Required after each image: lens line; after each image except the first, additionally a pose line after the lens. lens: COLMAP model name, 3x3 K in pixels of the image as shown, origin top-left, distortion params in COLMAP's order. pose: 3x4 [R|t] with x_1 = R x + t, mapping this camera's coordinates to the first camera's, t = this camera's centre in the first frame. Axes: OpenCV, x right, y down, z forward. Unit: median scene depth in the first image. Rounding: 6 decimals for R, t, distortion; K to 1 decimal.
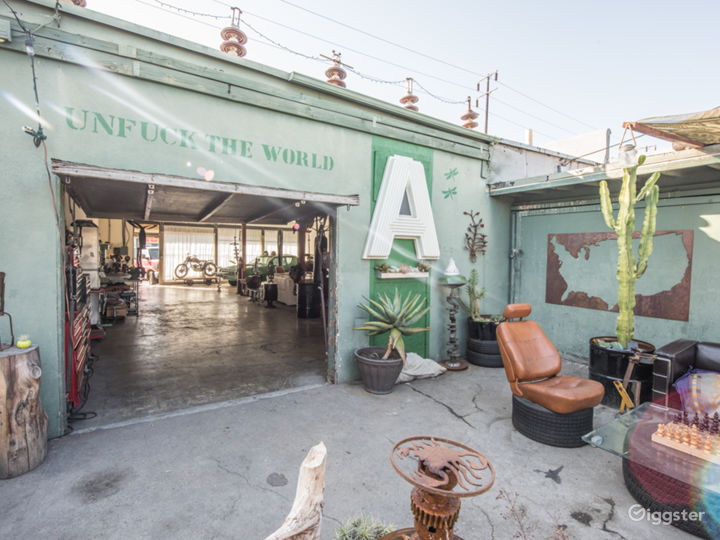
lens RADIAL K [[371.1, 0, 363.8], [0, 371.1, 265.2], [0, 0, 1]] dist [-0.005848, -0.000893]
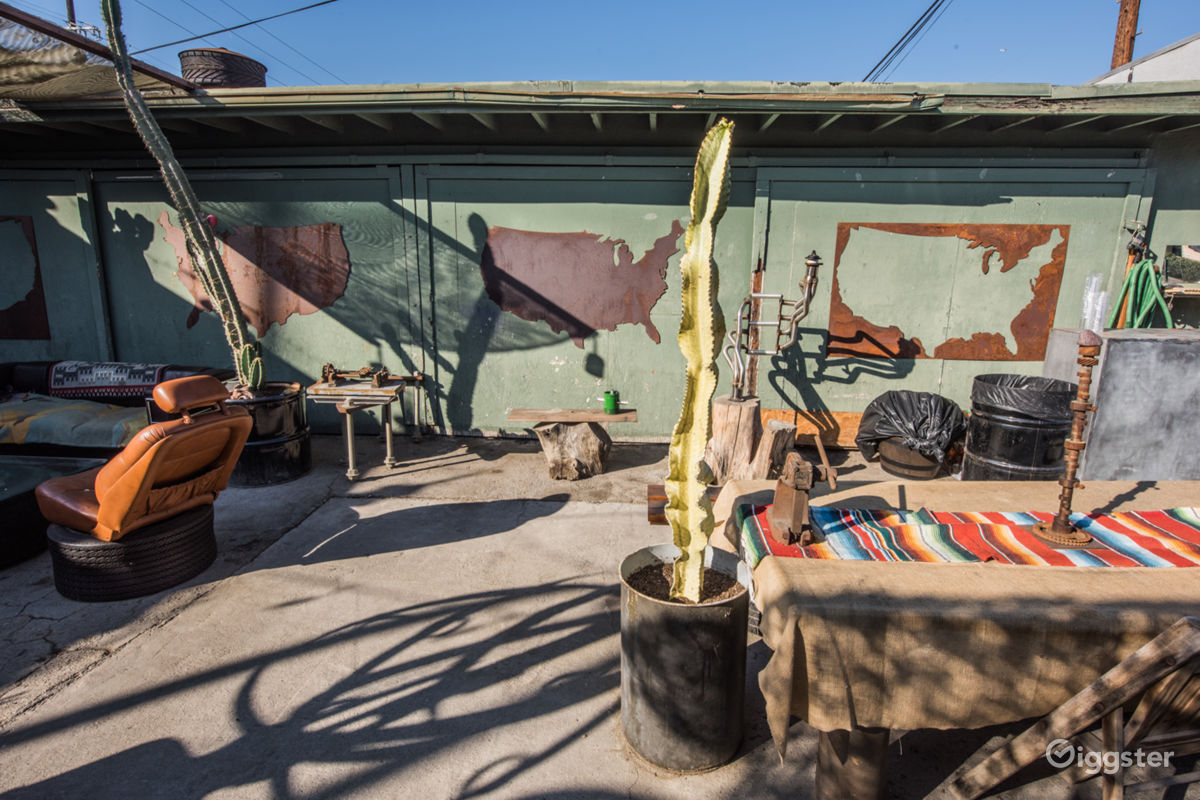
lens RADIAL K [[611.0, 0, 611.4], [0, 611.0, 392.2], [0, 0, 1]] dist [-0.015045, -0.000868]
pose [[0.591472, -0.162664, 0.789748, 0.526467], [0.020114, 0.982112, 0.187221, 0.046017], [-0.806075, -0.094852, 0.584164, -0.632590]]
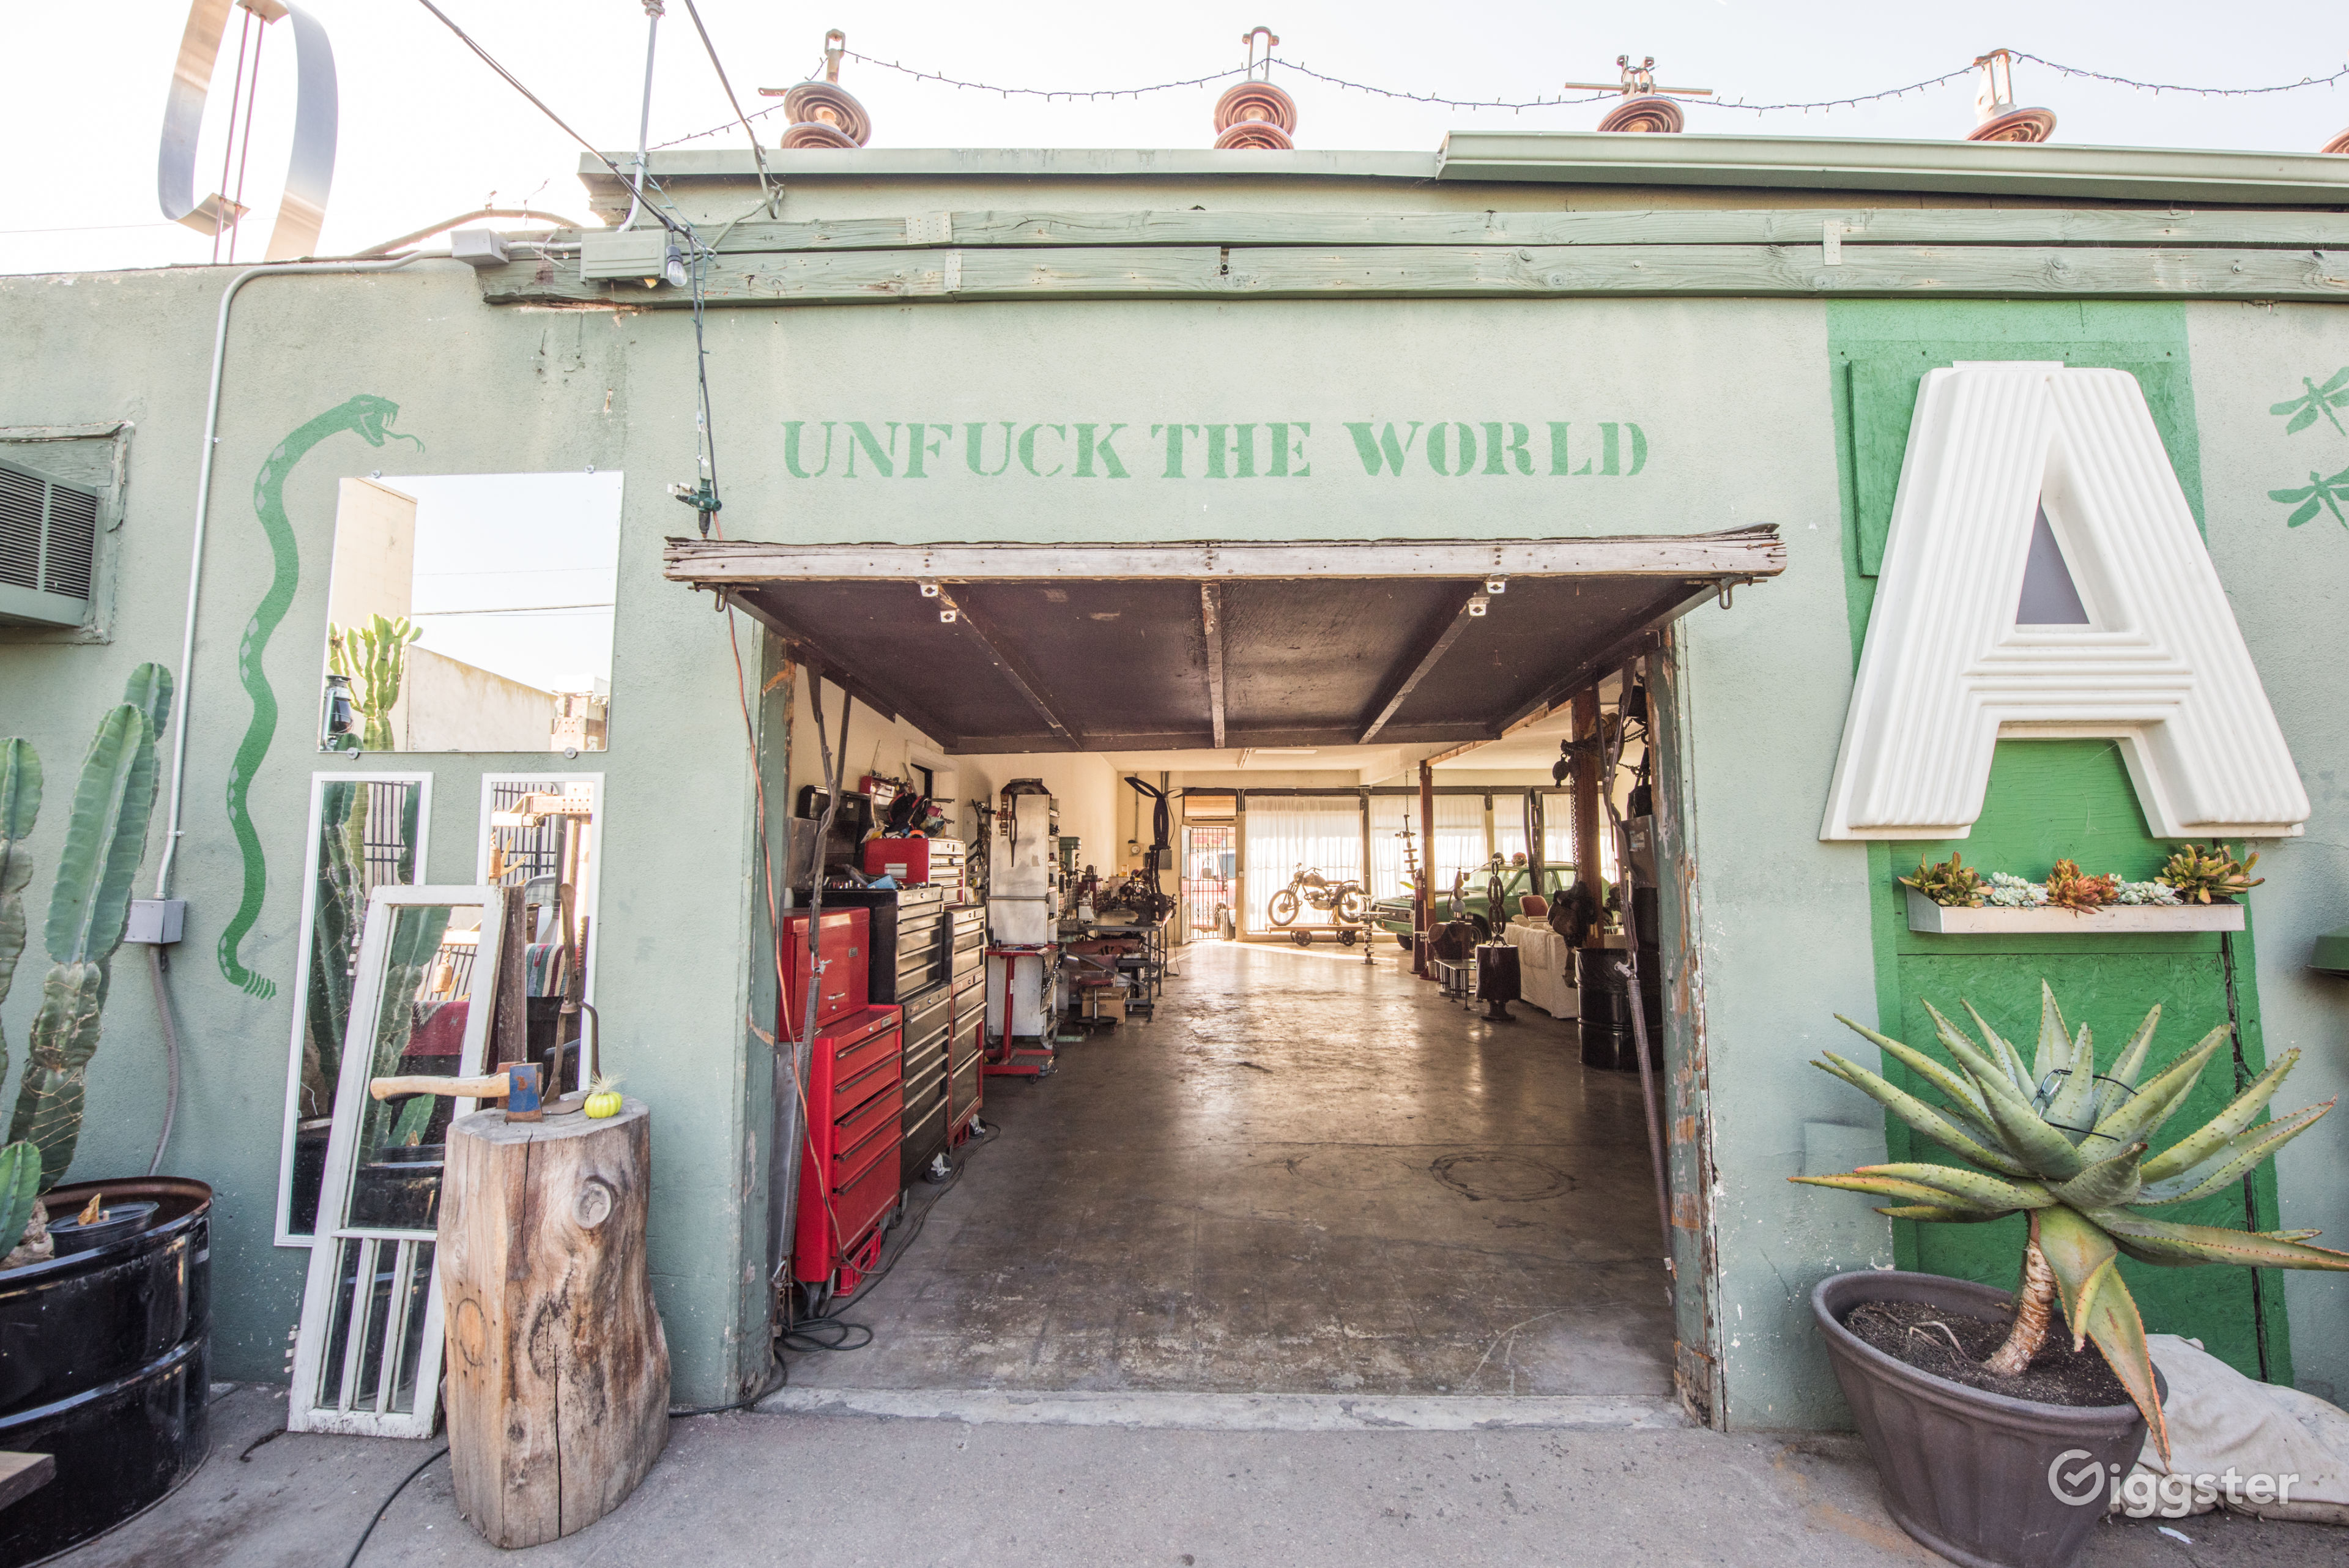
lens RADIAL K [[944.0, 0, 1185.4], [0, 944.0, 773.2], [0, 0, 1]] dist [-0.020595, 0.000125]
pose [[0.825758, -0.071021, -0.559536, -0.003690], [-0.002908, 0.991491, -0.130140, 0.016058], [0.564018, 0.109092, 0.818525, 0.338109]]
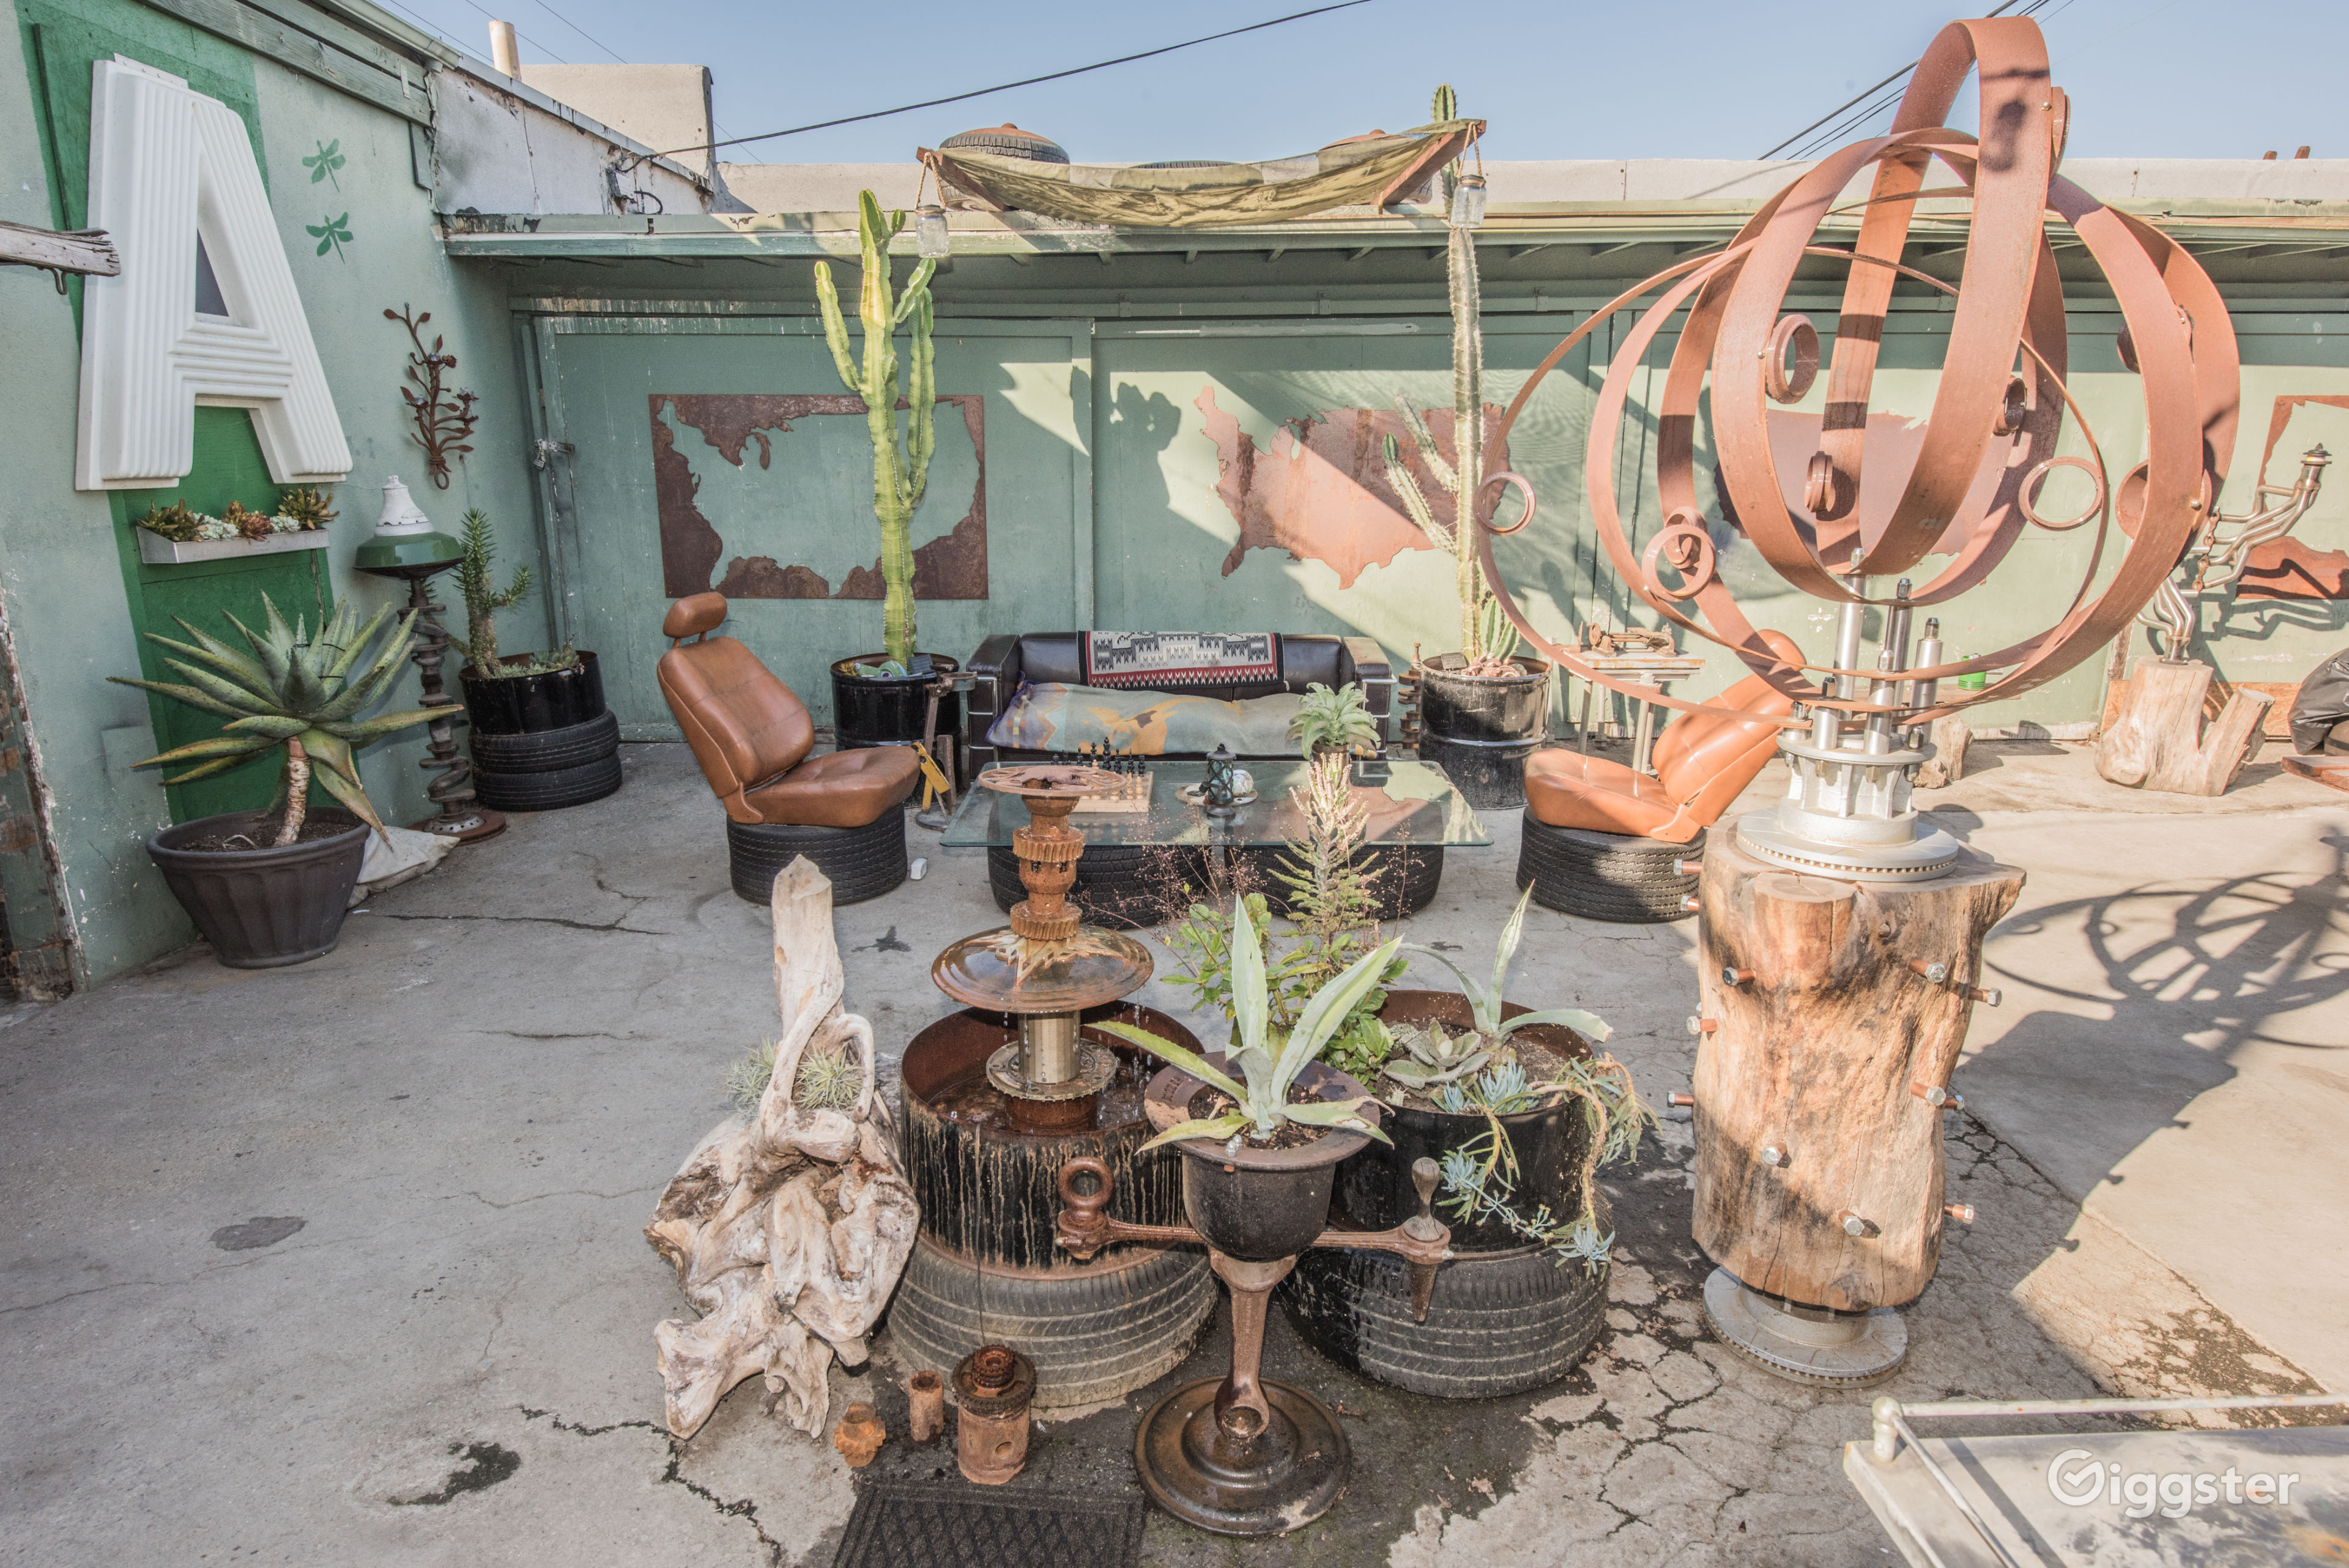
lens RADIAL K [[1314.7, 0, 1174.5], [0, 1314.7, 784.0], [0, 0, 1]] dist [-0.010195, -0.001263]
pose [[0.546564, -0.219580, 0.808117, -0.353572], [0.037411, 0.970450, 0.238386, -0.007241], [-0.836581, -0.100061, 0.538628, -0.106957]]
